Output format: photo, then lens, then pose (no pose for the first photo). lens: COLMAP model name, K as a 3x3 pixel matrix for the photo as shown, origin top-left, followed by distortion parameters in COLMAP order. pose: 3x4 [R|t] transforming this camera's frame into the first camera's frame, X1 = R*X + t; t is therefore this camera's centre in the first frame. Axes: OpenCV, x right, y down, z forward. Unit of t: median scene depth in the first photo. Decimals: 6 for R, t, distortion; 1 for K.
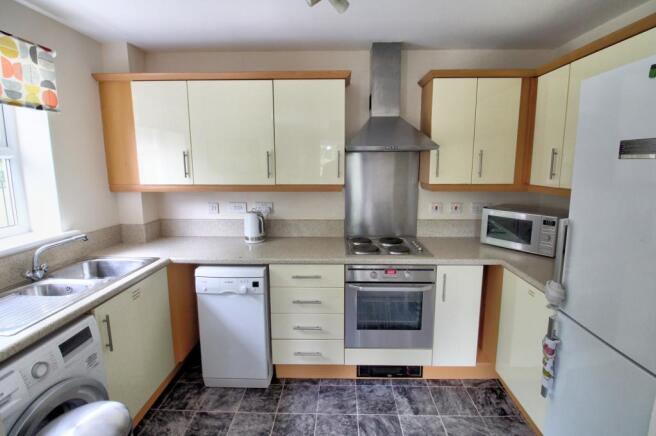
lens RADIAL K [[335.7, 0, 339.7], [0, 335.7, 217.4], [0, 0, 1]] dist [-0.000502, -0.018193]
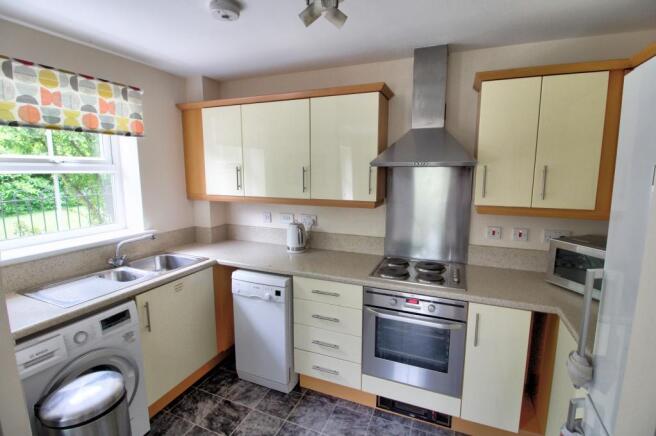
lens RADIAL K [[335.7, 0, 339.7], [0, 335.7, 217.4], [0, 0, 1]] dist [-0.000502, -0.018193]
pose [[0.920771, 0.061408, -0.385240, 0.305211], [-0.066367, 0.997795, 0.000427, -0.049683], [0.384417, 0.025174, 0.922816, 0.088948]]
